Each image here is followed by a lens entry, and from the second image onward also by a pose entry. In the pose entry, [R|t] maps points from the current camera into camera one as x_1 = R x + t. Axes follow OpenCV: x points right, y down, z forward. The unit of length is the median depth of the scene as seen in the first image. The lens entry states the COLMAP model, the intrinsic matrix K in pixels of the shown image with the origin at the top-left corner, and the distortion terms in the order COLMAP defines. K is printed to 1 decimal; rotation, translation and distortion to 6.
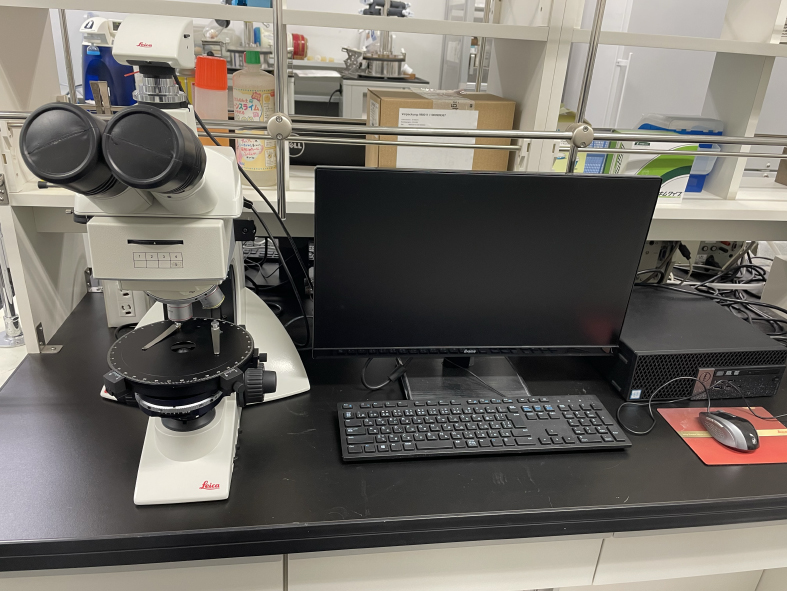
lens RADIAL K [[593.7, 0, 393.5], [0, 593.7, 295.5], [0, 0, 1]] dist [0.009721, -0.053584]
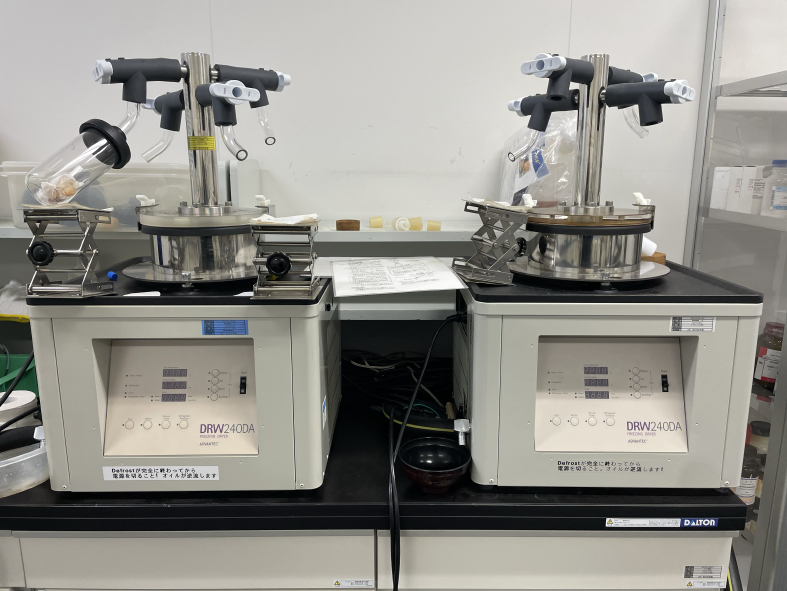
lens RADIAL K [[593.7, 0, 393.5], [0, 593.7, 295.5], [0, 0, 1]] dist [0.009721, -0.053584]
pose [[0.987827, -0.025121, -0.153516, -0.076543], [-0.005167, 0.981031, -0.193783, -0.292200], [0.155472, 0.192217, 0.968959, 0.657065]]
